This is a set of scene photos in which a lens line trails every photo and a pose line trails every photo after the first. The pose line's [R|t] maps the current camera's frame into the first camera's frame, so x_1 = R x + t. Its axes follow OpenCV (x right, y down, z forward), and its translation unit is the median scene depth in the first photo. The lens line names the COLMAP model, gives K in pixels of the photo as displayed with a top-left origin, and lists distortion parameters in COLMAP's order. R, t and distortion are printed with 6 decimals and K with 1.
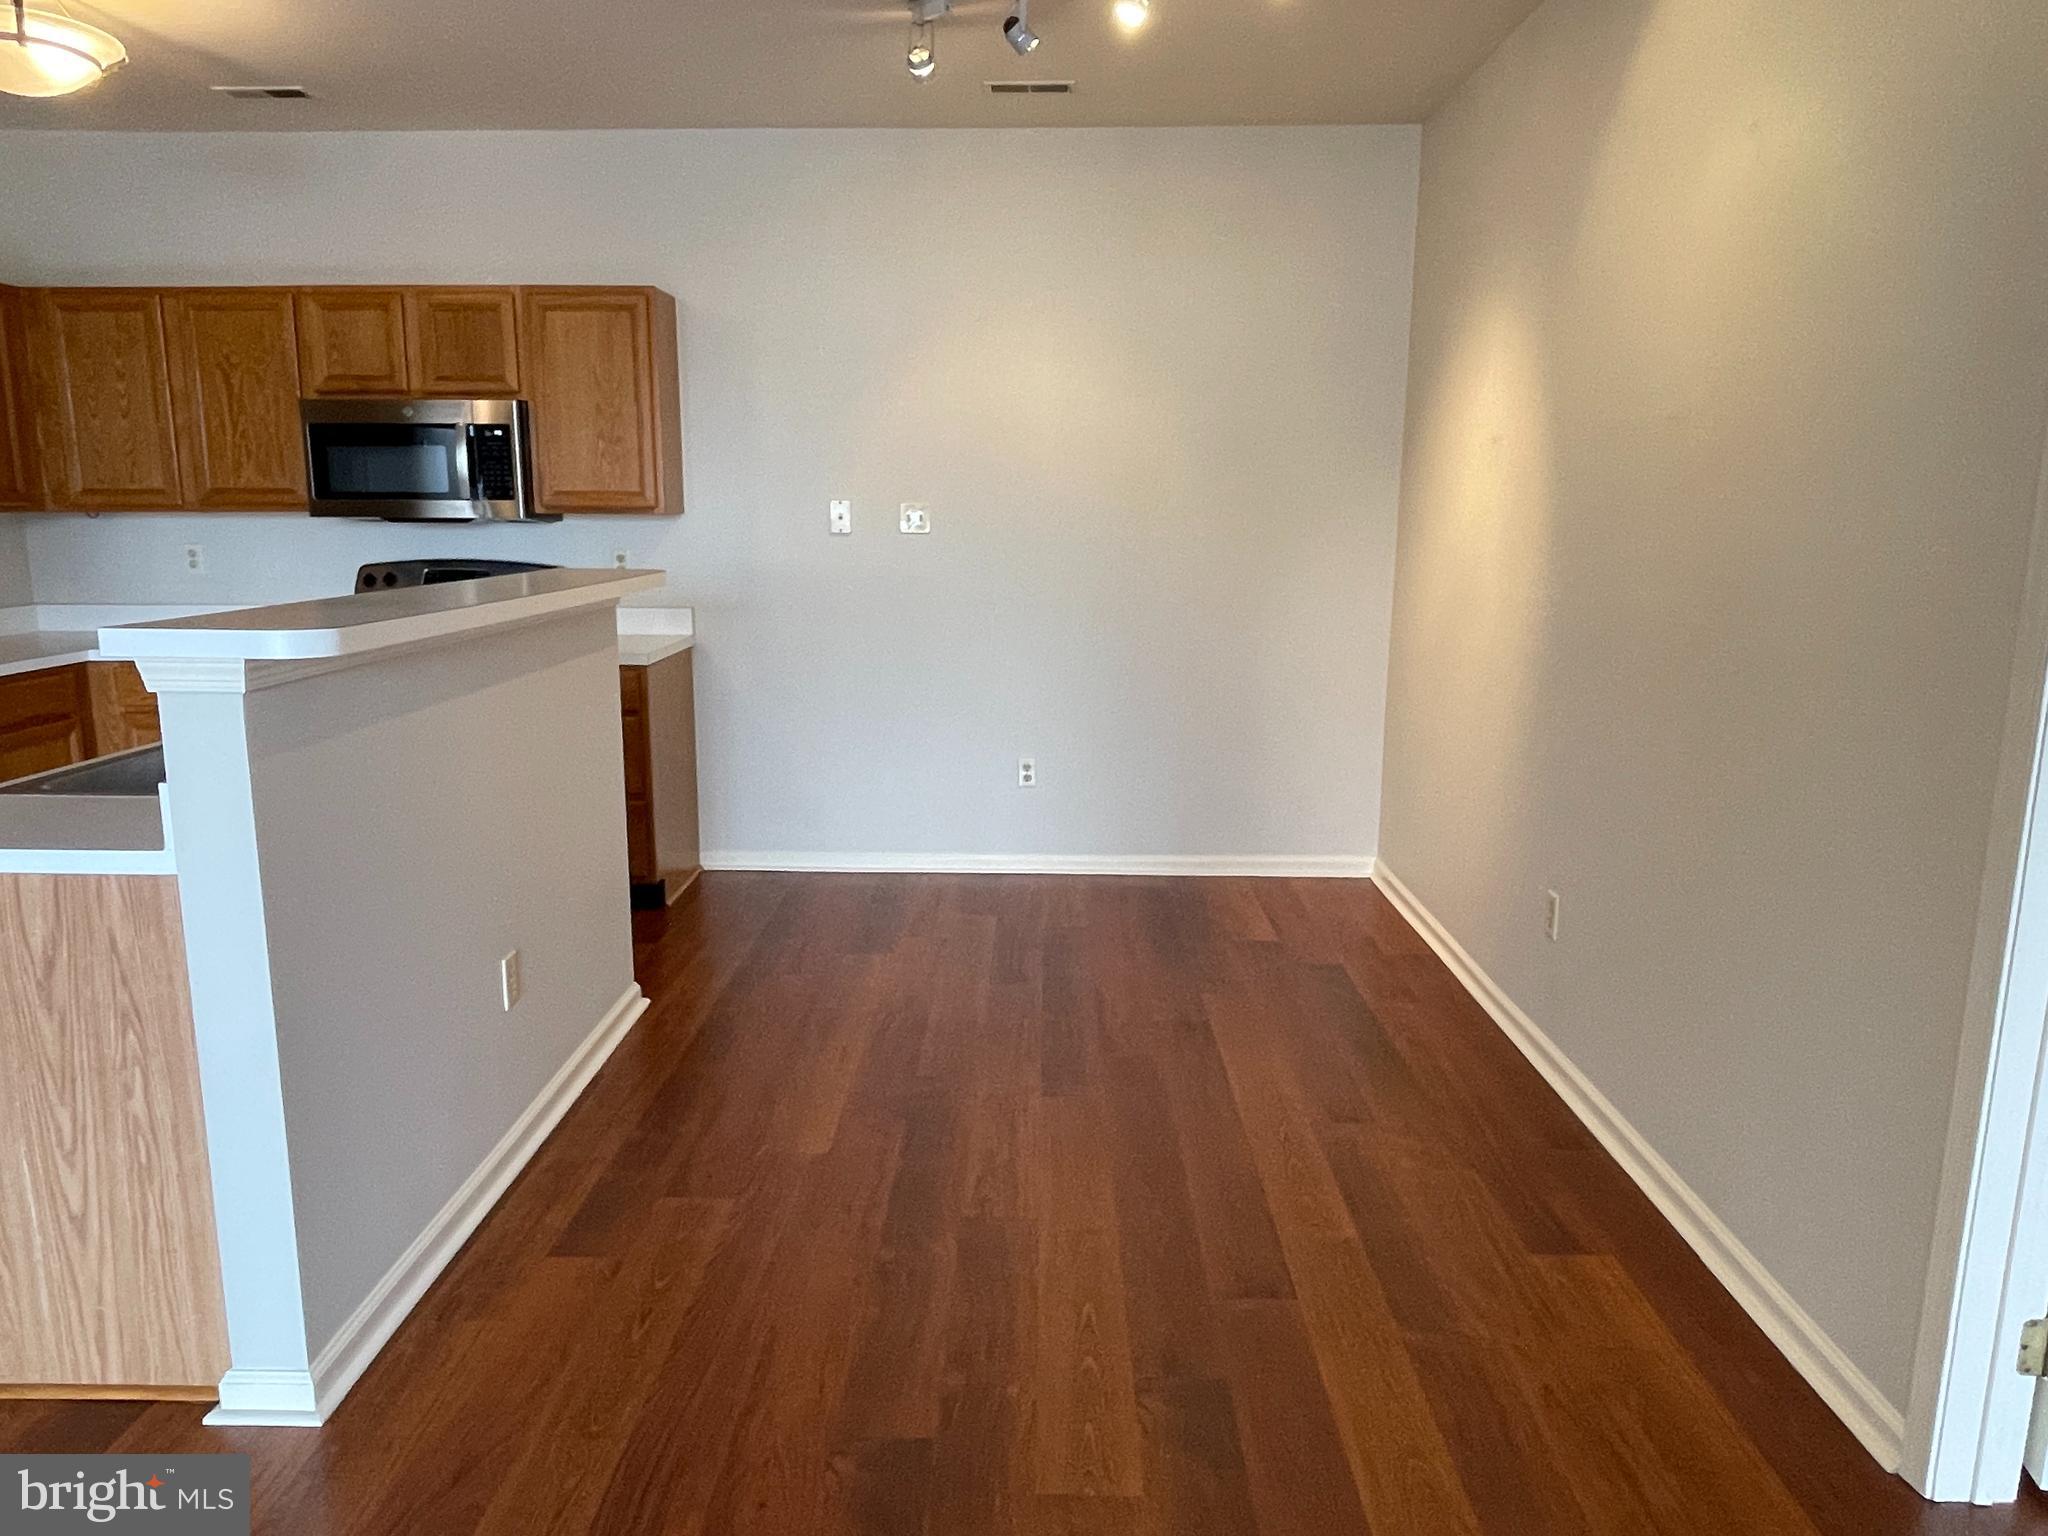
lens RADIAL K [[1402.3, 0, 1002.9], [0, 1402.3, 783.5], [0, 0, 1]] dist [-0.000154, -0.010898]
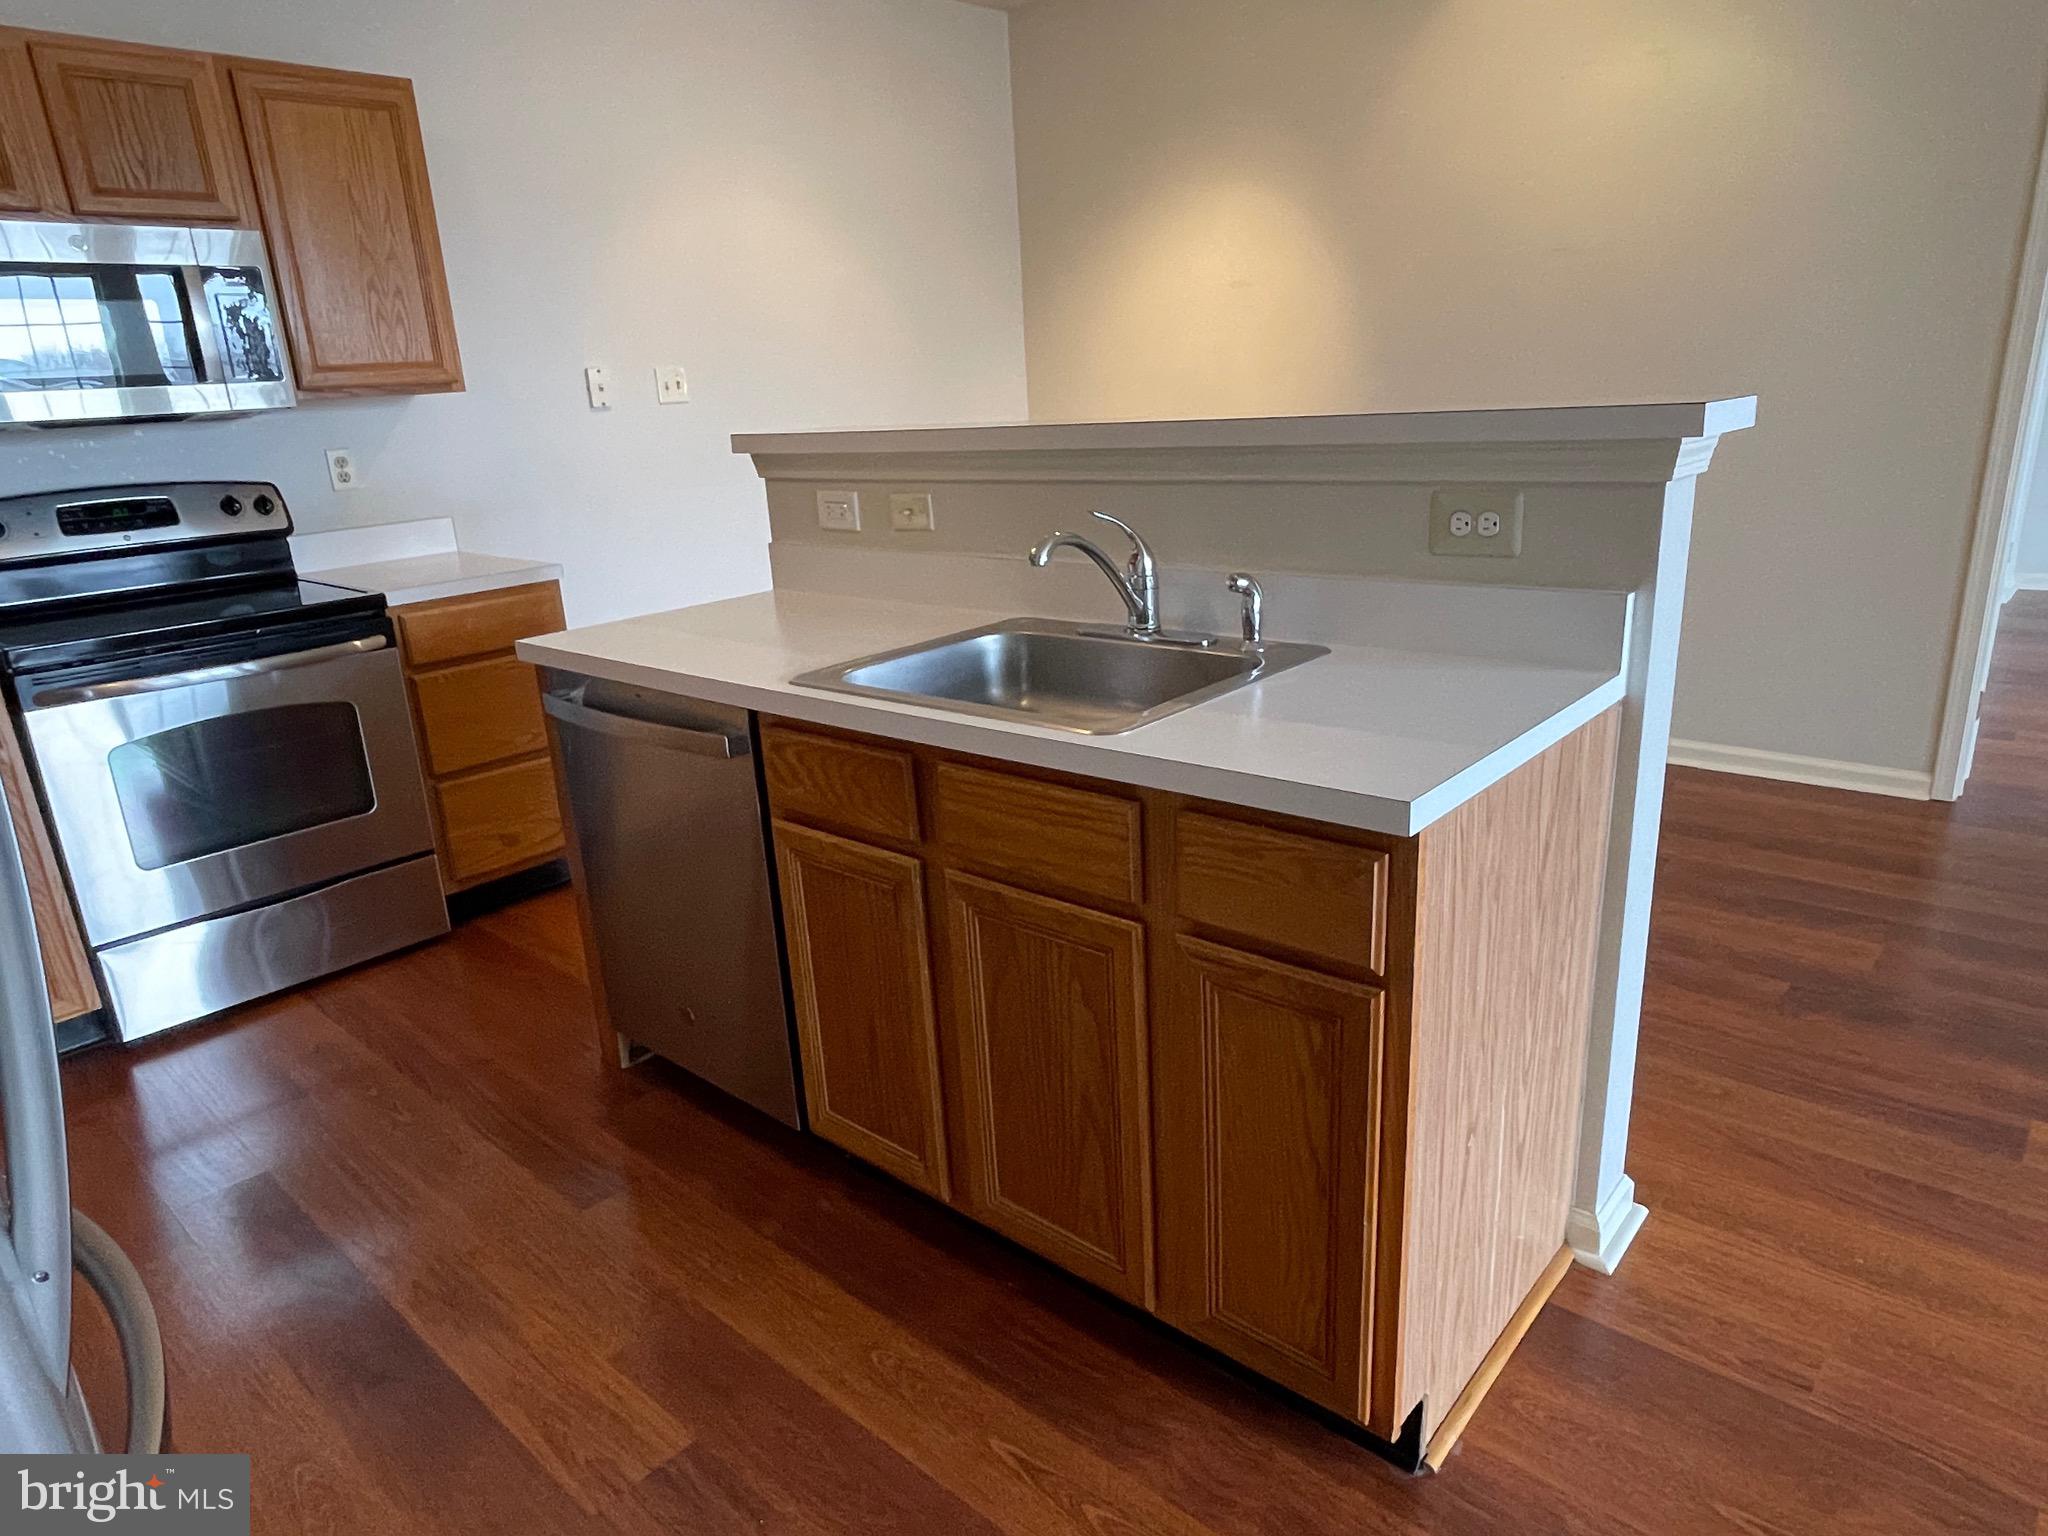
lens RADIAL K [[1263.8, 0, 999.9], [0, 1263.8, 784.0], [0, 0, 1]] dist [-0.005030, 0.001285]
pose [[0.652574, -0.273155, 0.706776, -0.632058], [0.208892, 0.961470, 0.178717, -0.048286], [-0.728362, 0.031014, 0.684490, 0.327073]]
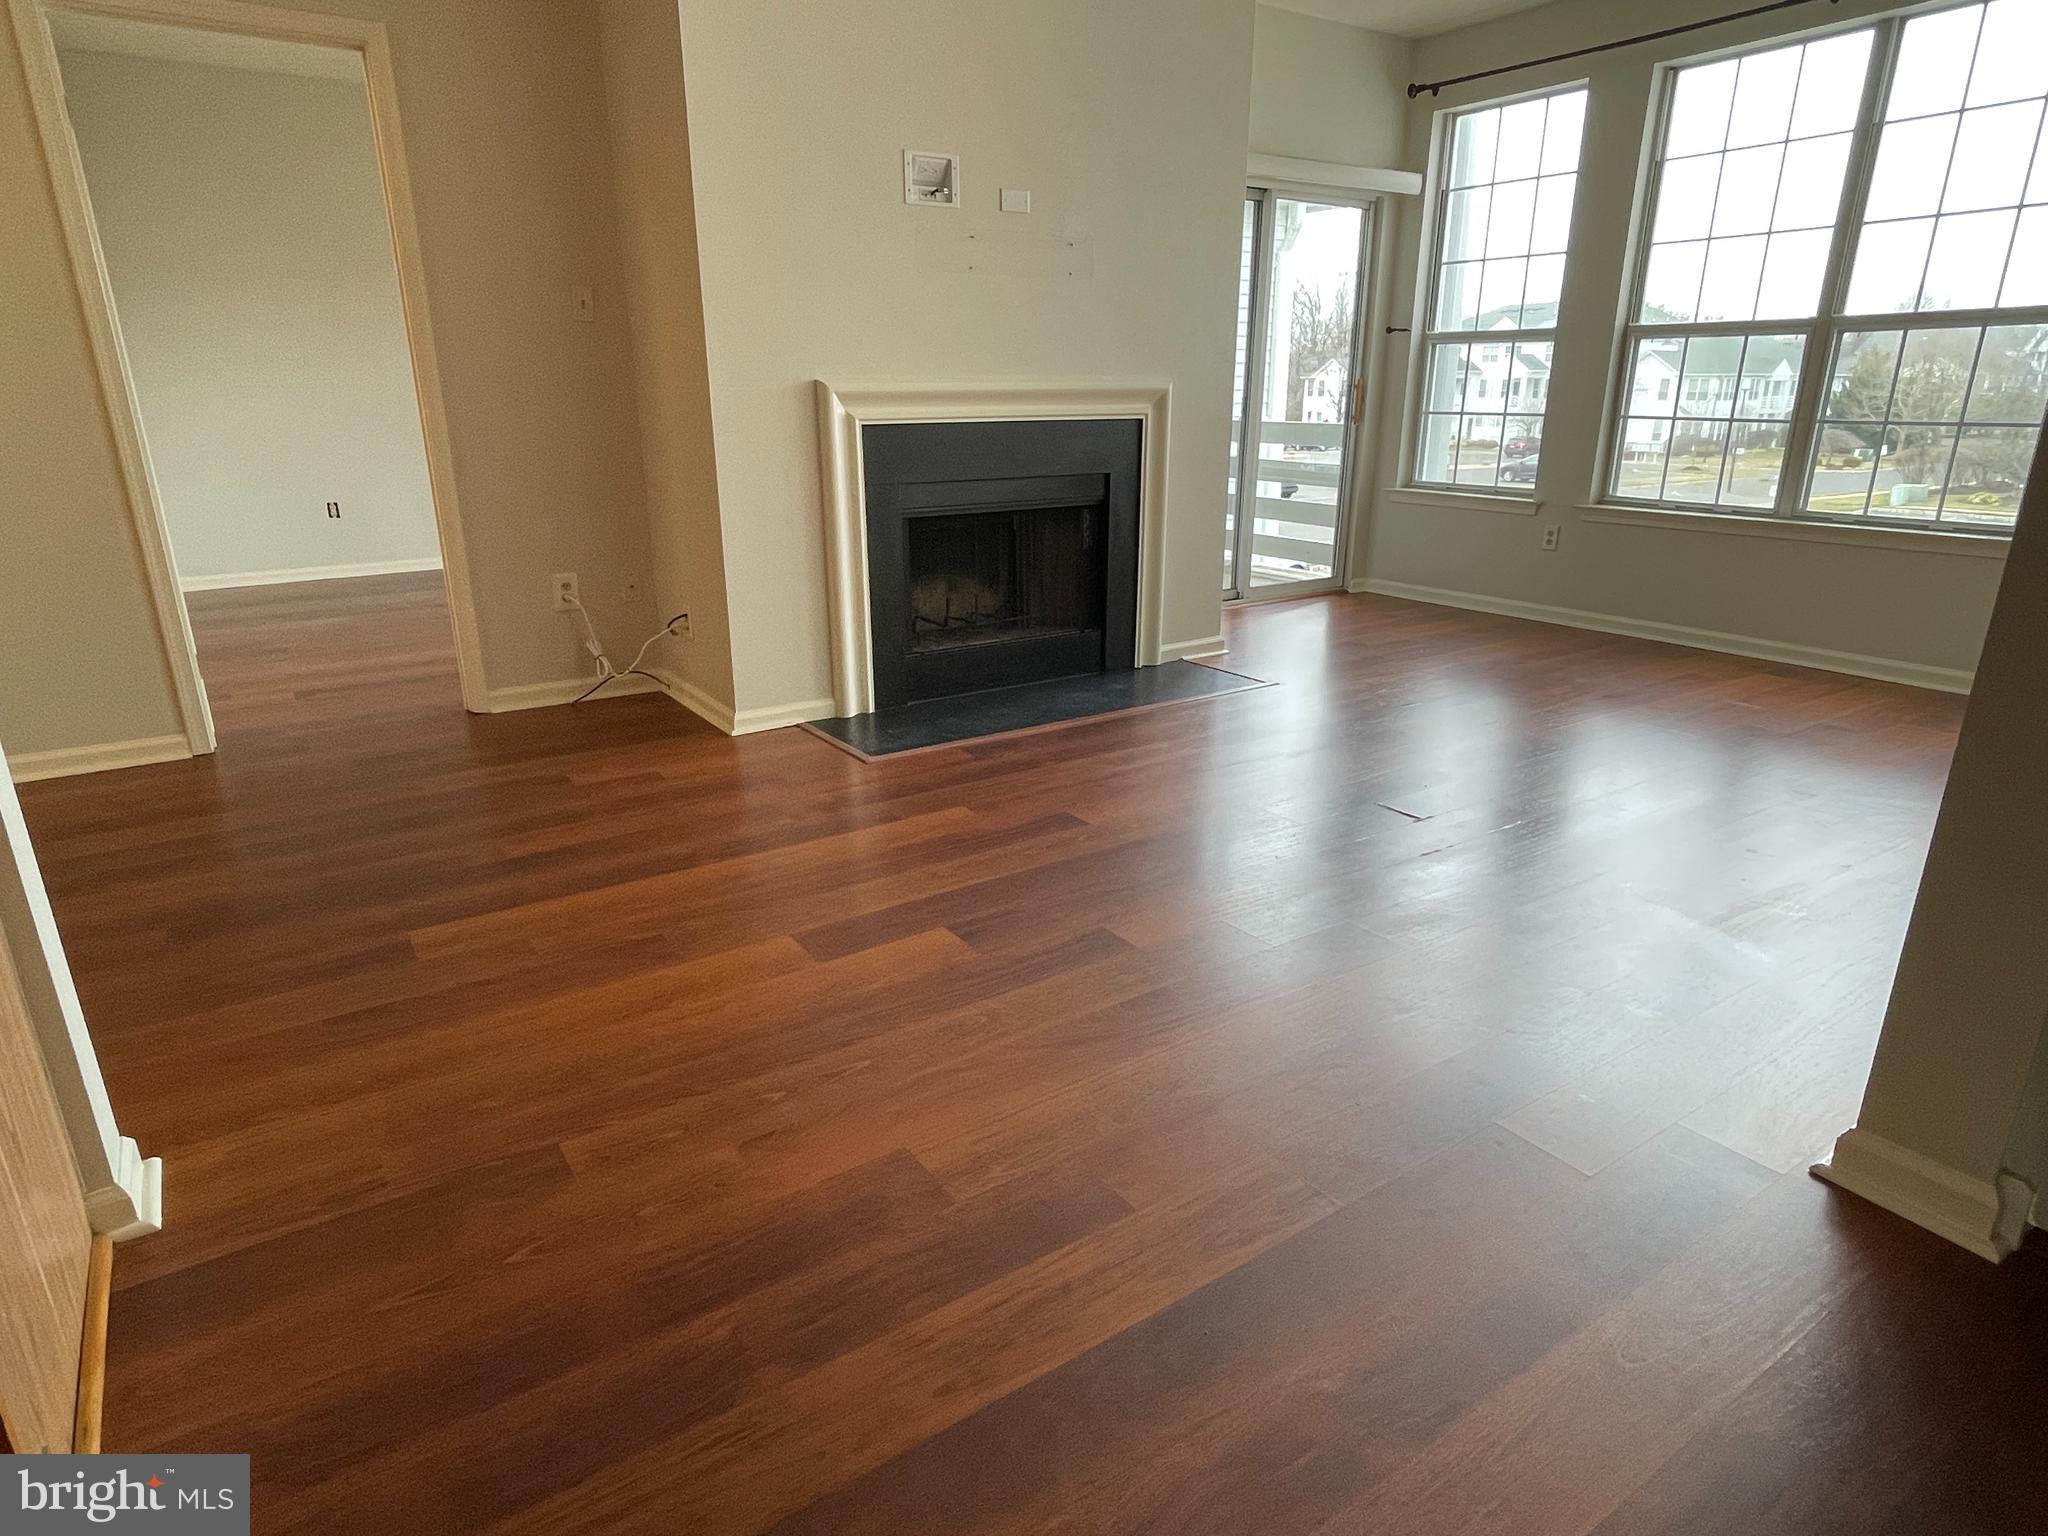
lens RADIAL K [[1165.4, 0, 1021.9], [0, 1165.4, 768.9], [0, 0, 1]] dist [0.000761, -0.002110]
pose [[-0.583238, -0.255546, 0.771057, -0.645242], [0.161033, 0.894012, 0.418104, -0.011754], [-0.796179, 0.368020, -0.480271, 0.376806]]
